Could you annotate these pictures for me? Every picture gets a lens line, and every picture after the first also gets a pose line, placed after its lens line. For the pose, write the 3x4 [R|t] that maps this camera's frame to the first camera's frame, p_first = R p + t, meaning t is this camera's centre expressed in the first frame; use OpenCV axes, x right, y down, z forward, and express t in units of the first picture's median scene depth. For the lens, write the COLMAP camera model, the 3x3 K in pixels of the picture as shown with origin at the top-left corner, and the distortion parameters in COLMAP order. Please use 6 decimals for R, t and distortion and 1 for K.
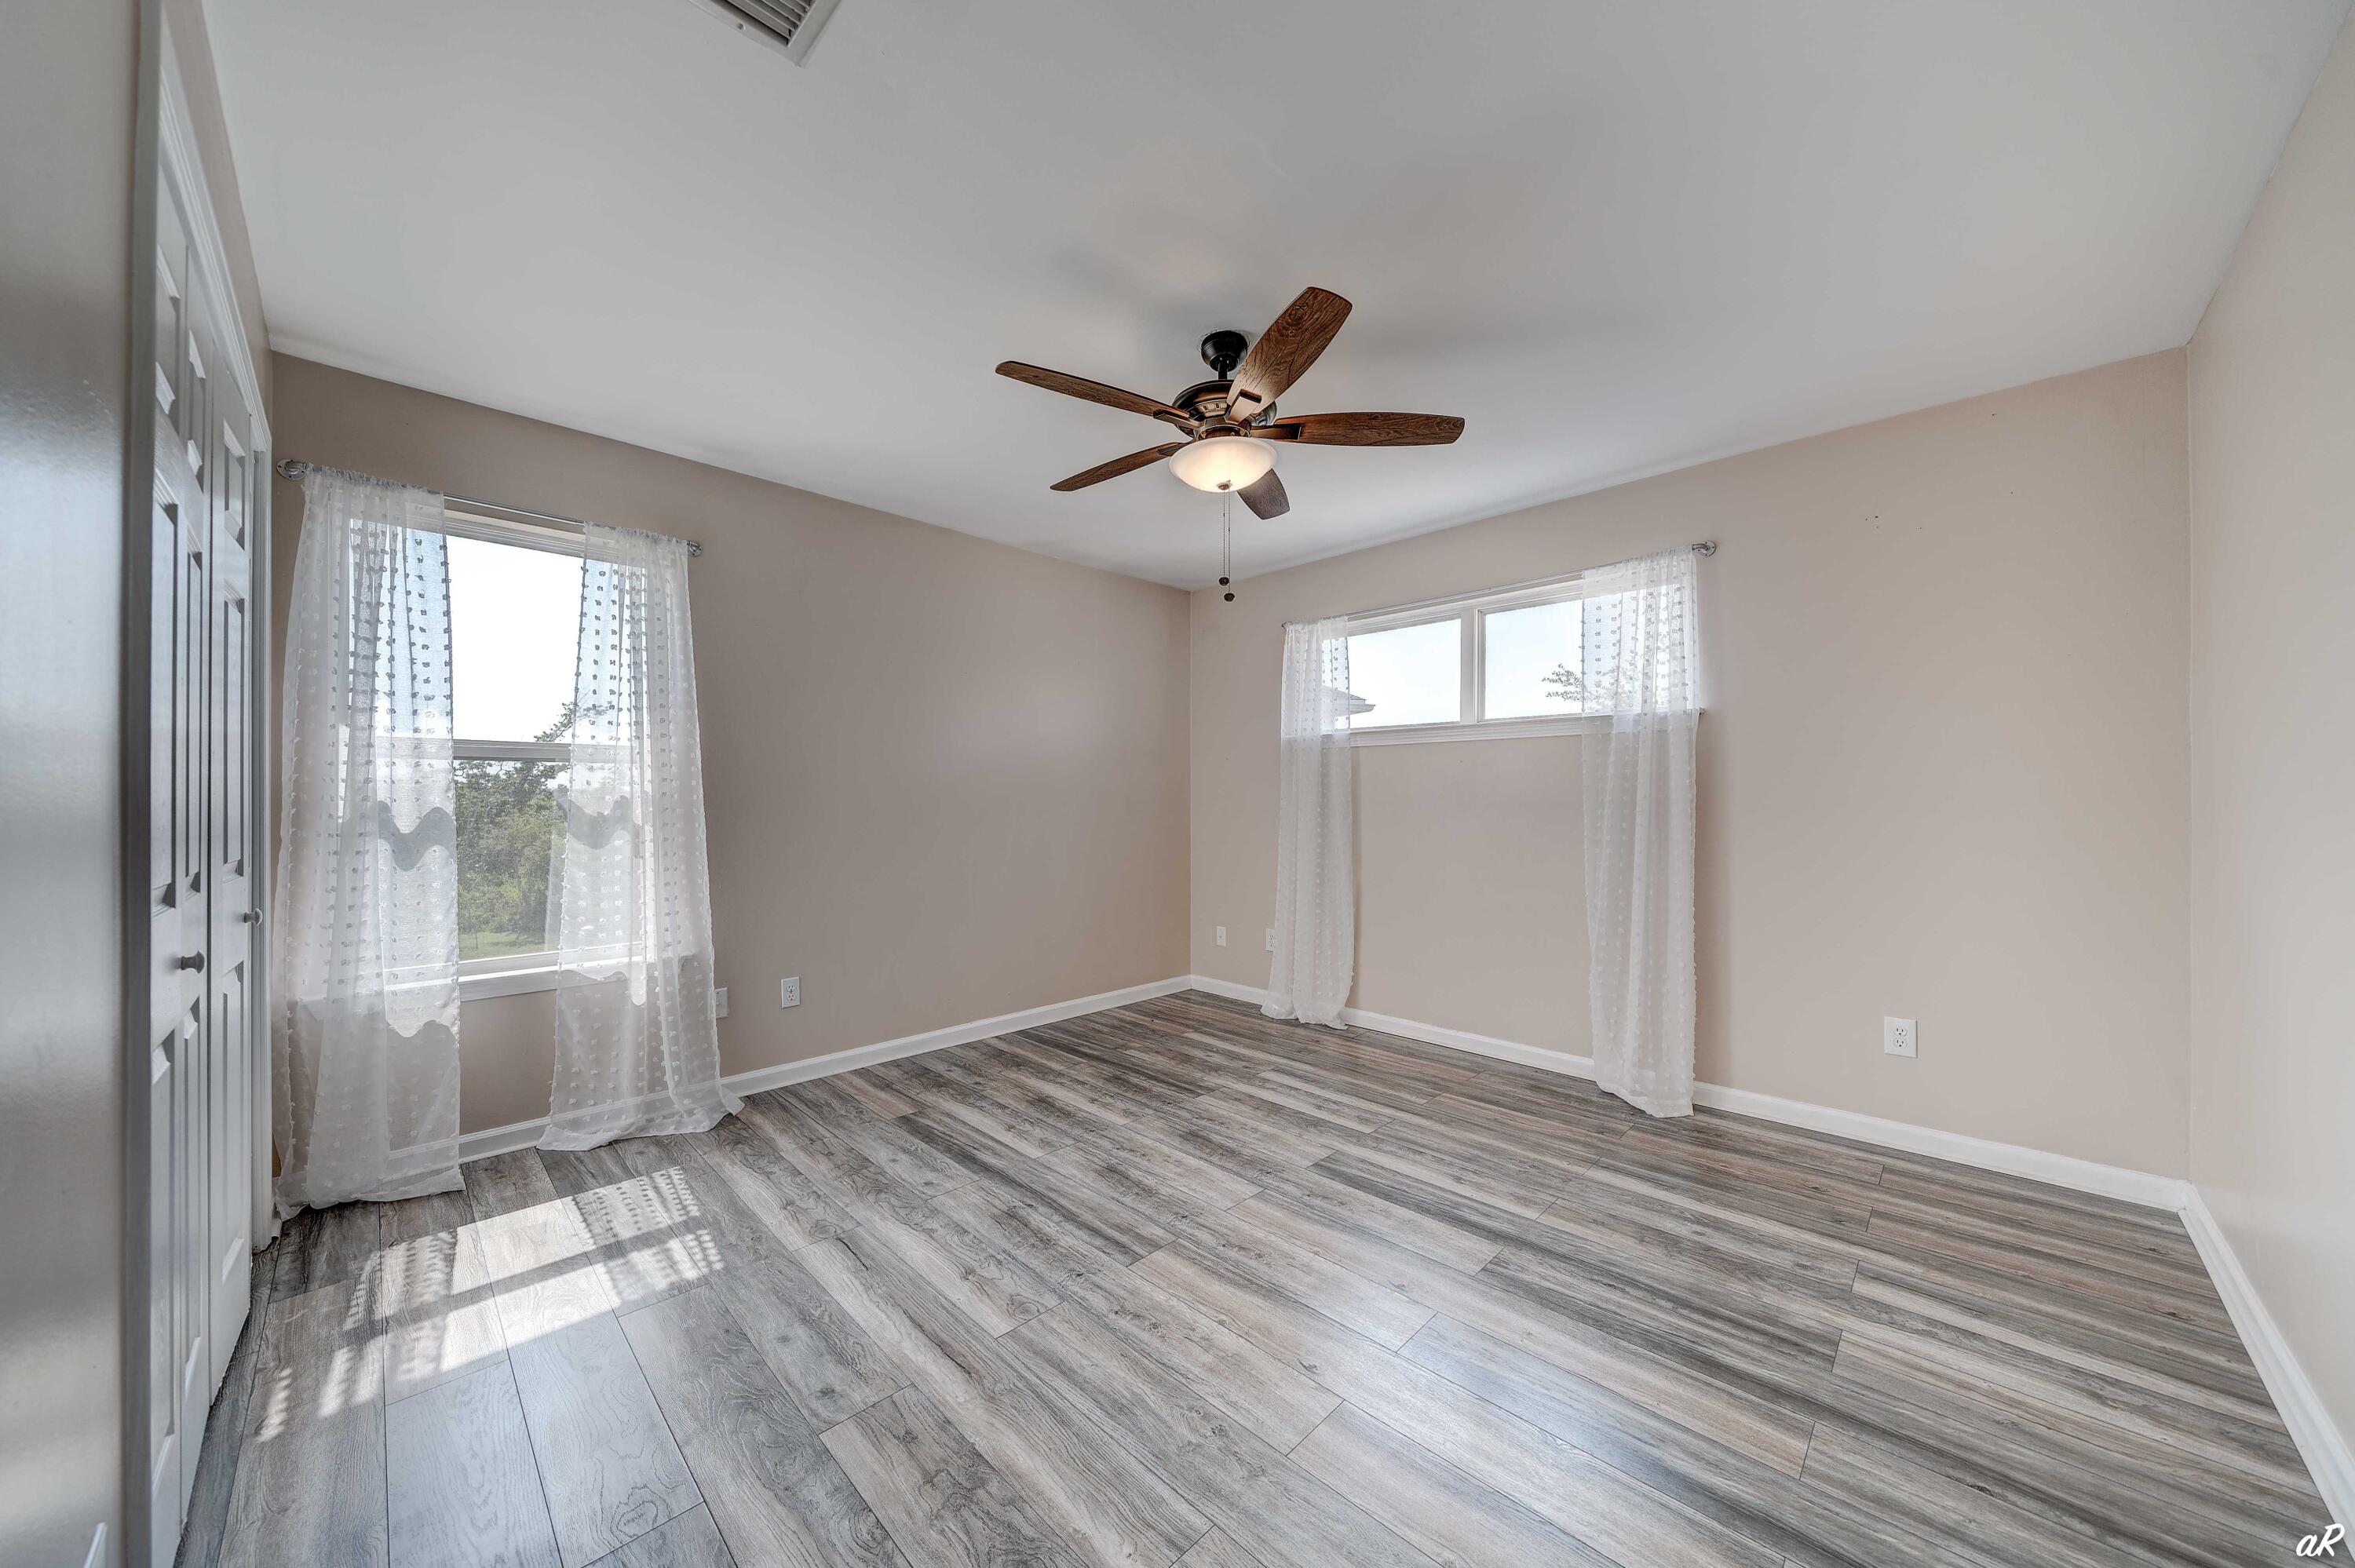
lens RADIAL K [[804.1, 0, 1170.6], [0, 804.1, 792.9], [0, 0, 1]] dist [-0.006356, 0.000131]
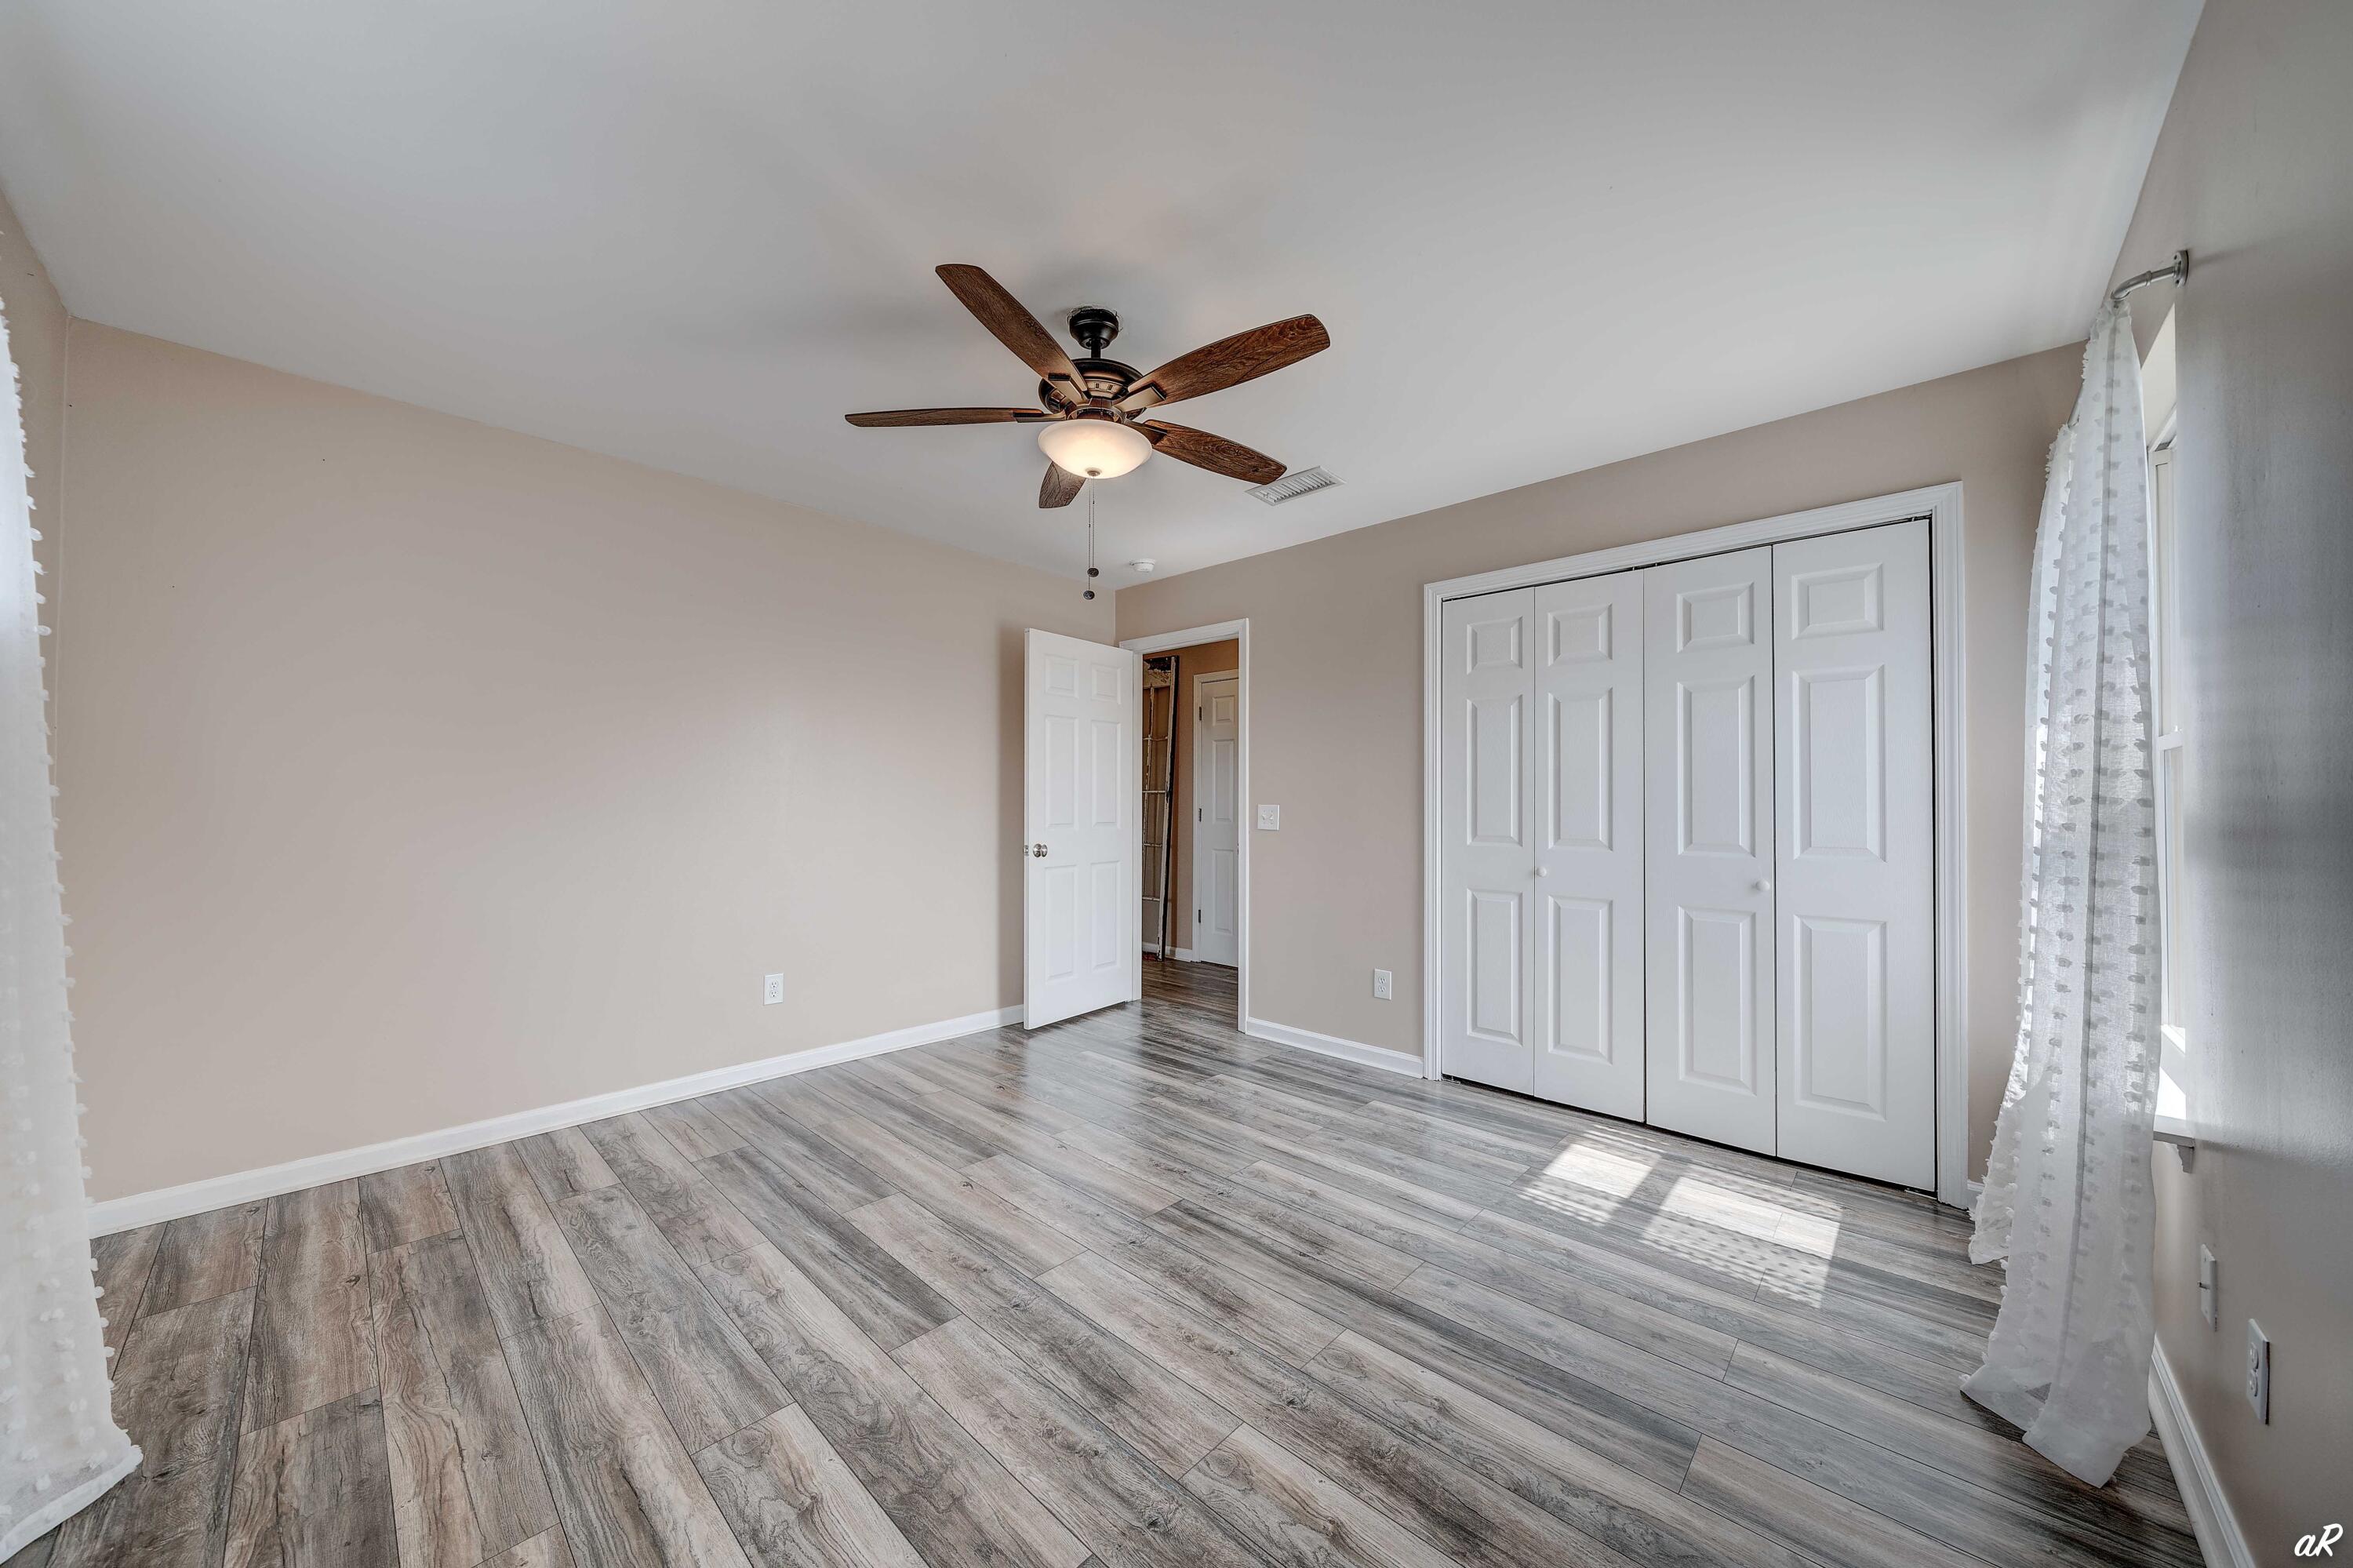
lens RADIAL K [[803.5, 0, 1169.6], [0, 803.5, 792.9], [0, 0, 1]] dist [-0.006356, 0.000131]
pose [[-0.999393, -0.005026, -0.034469, 0.009098], [-0.004165, 0.999679, -0.024988, 0.017526], [0.034583, -0.024829, -0.999093, 1.953735]]
